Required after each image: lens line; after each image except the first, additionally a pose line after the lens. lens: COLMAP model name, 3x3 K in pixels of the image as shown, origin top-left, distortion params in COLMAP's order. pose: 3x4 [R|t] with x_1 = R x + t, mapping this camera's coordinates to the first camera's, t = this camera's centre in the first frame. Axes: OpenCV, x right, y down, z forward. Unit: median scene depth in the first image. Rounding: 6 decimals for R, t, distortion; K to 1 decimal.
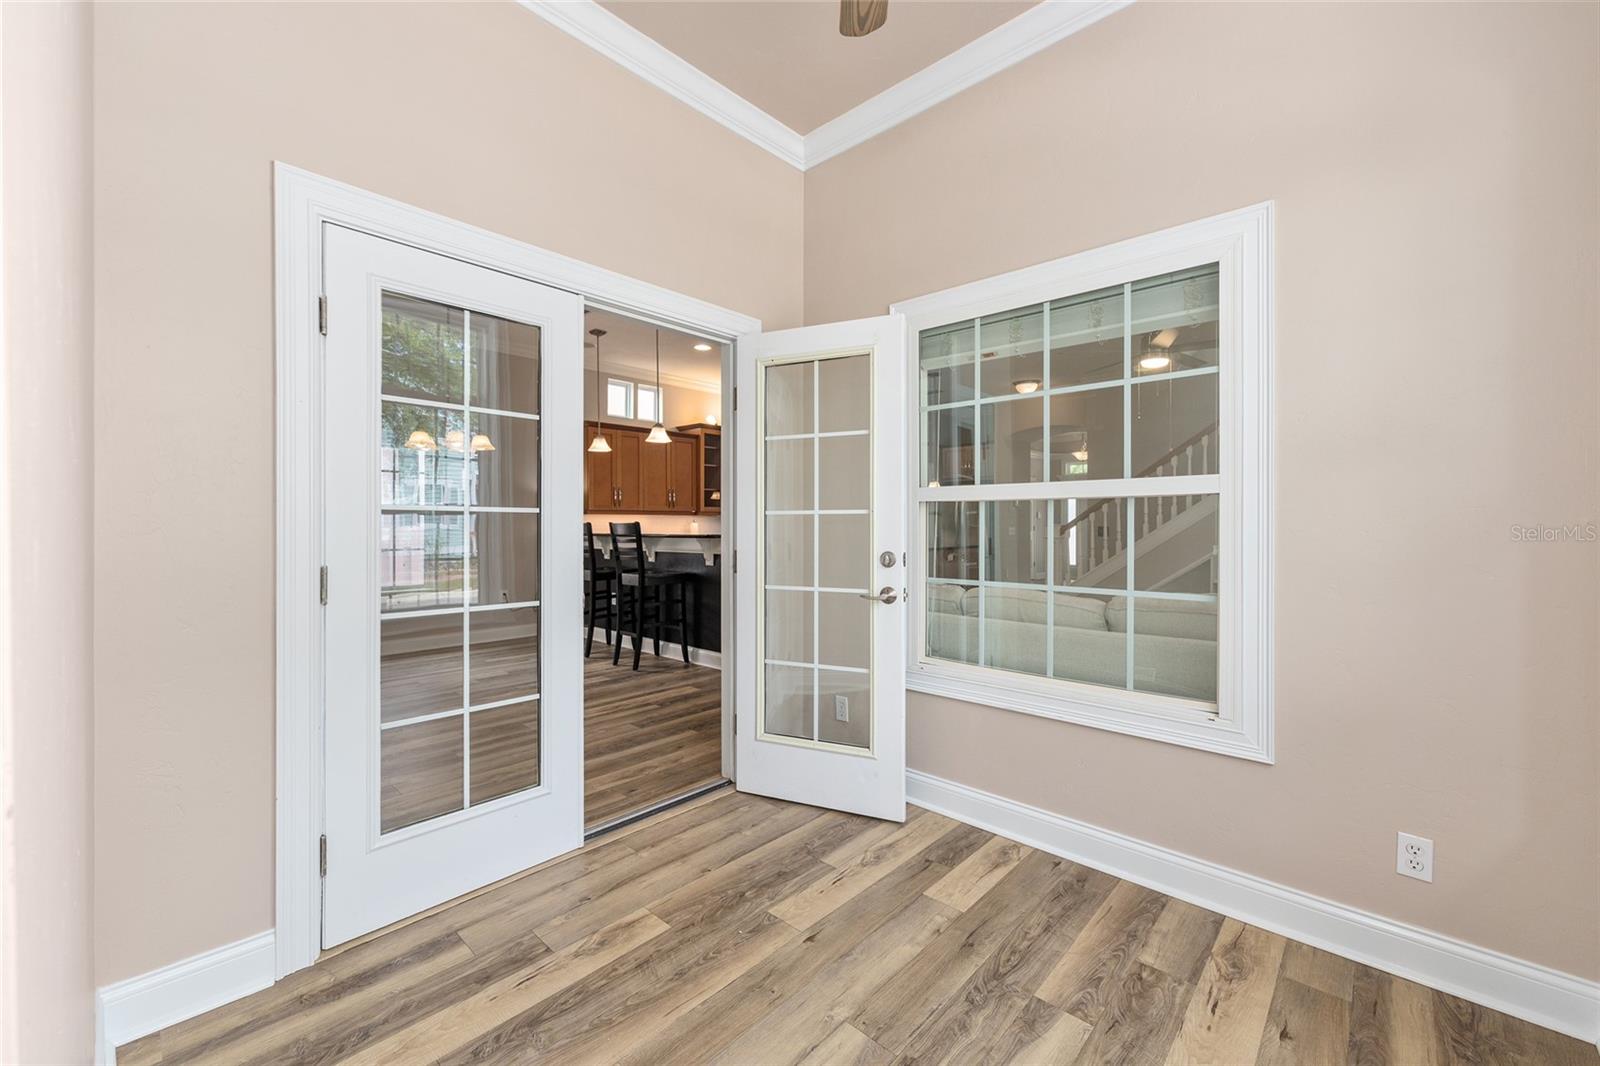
lens RADIAL K [[645.6, 0, 799.9], [0, 645.6, 523.8], [0, 0, 1]] dist [-0.000885, 0.000483]
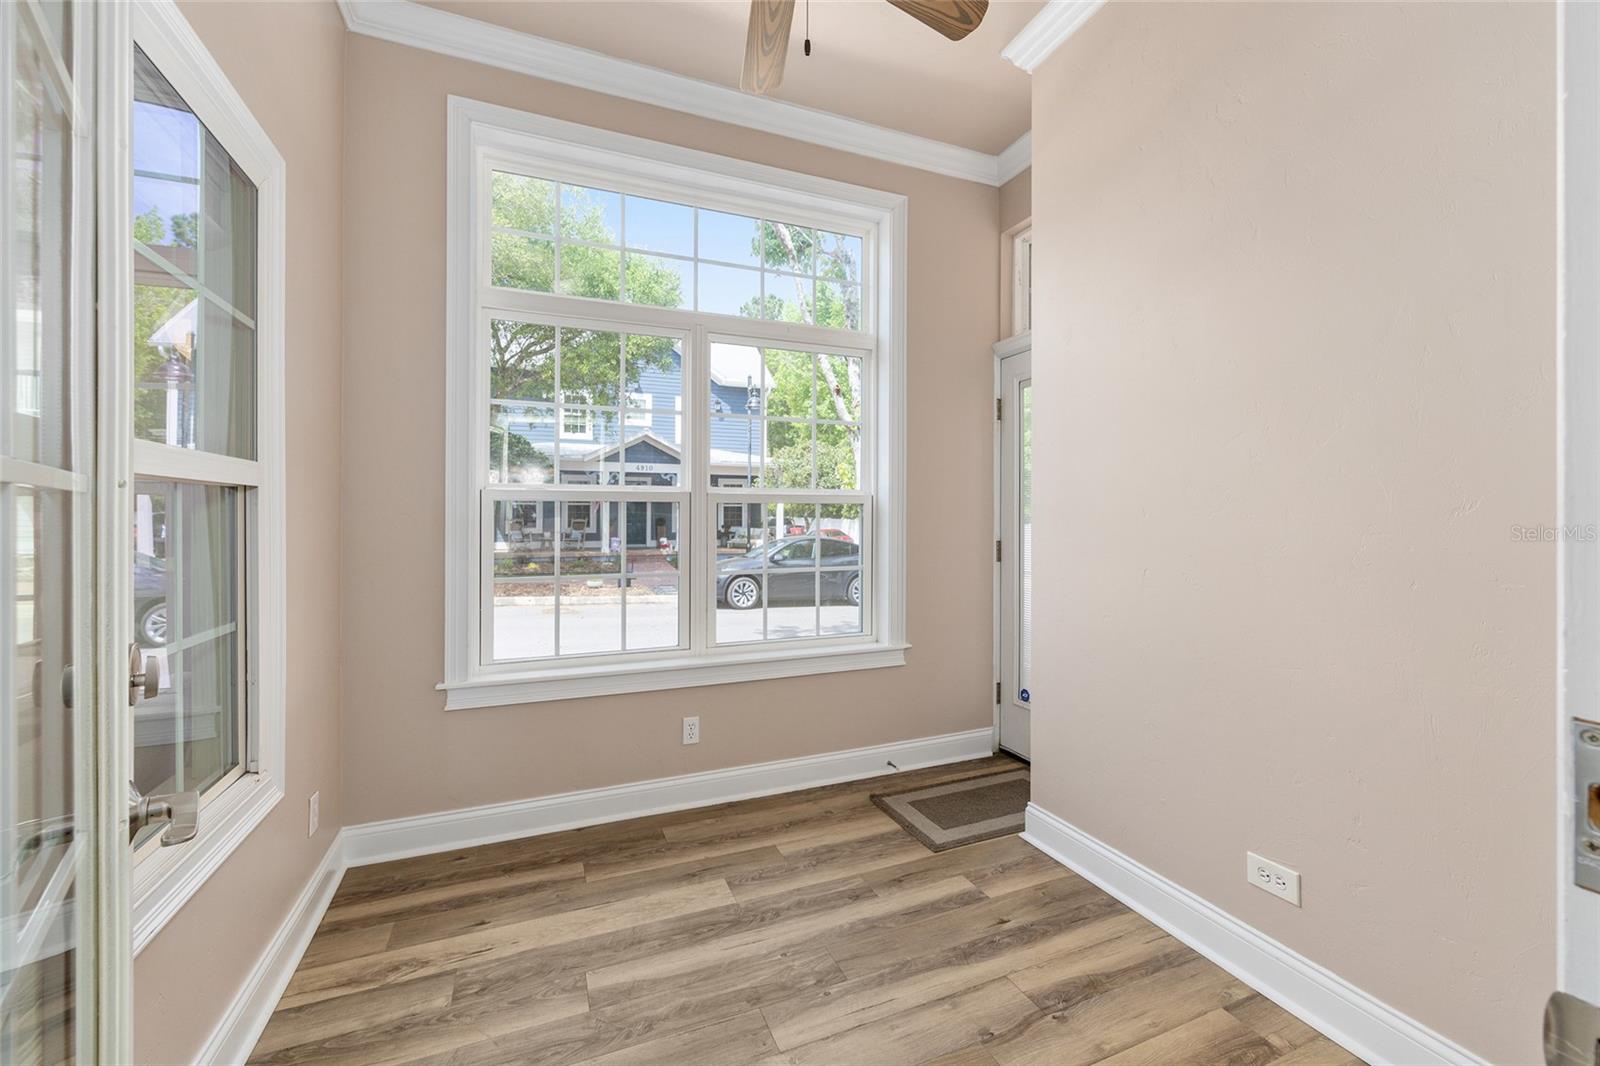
lens RADIAL K [[645.6, 0, 799.9], [0, 645.6, 523.8], [0, 0, 1]] dist [-0.000885, 0.000483]
pose [[-0.911475, -0.001377, 0.411354, -0.319134], [-0.000190, 0.999996, 0.002925, -0.006911], [-0.411356, 0.002588, -0.911471, 1.718720]]
